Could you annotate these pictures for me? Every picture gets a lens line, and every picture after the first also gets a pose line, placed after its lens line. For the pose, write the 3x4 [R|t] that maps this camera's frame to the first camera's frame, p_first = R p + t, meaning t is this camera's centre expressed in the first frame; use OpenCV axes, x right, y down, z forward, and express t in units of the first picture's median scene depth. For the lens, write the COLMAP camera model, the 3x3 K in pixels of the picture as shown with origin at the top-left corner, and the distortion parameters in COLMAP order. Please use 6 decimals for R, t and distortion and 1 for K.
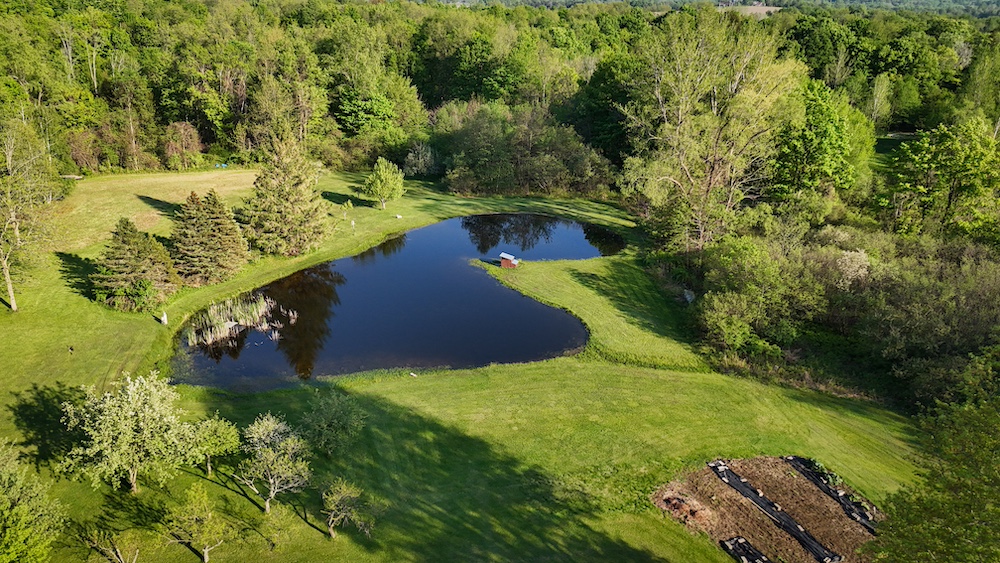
lens RADIAL K [[719.4, 0, 500.0], [0, 719.4, 281.5], [0, 0, 1]] dist [0.075381, -0.069761]
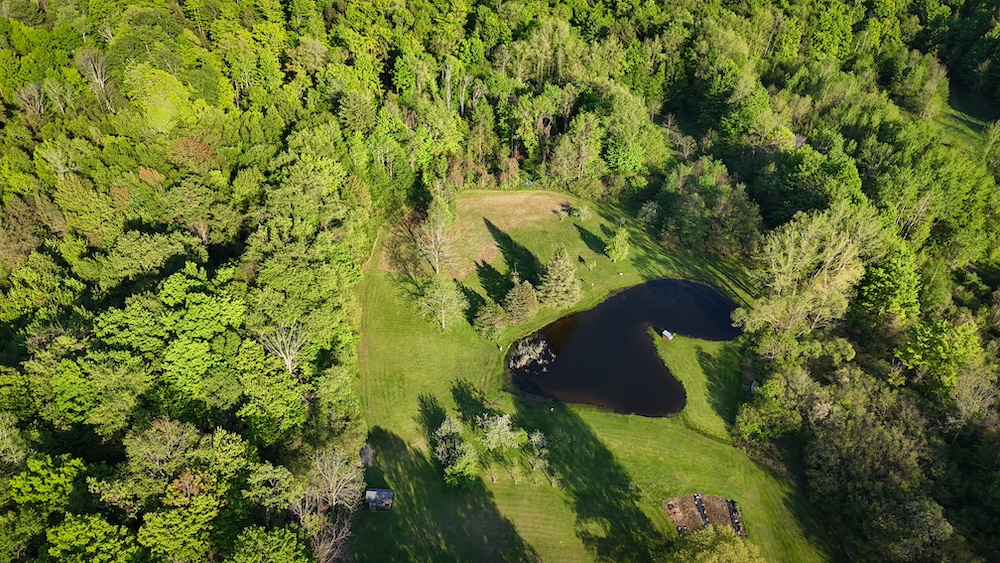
lens RADIAL K [[719.4, 0, 500.0], [0, 719.4, 281.5], [0, 0, 1]] dist [0.075381, -0.069761]
pose [[0.923649, 0.209103, -0.321166, 0.218219], [-0.113418, 0.949638, 0.292104, -0.787665], [0.366072, -0.233376, 0.900848, -0.974309]]
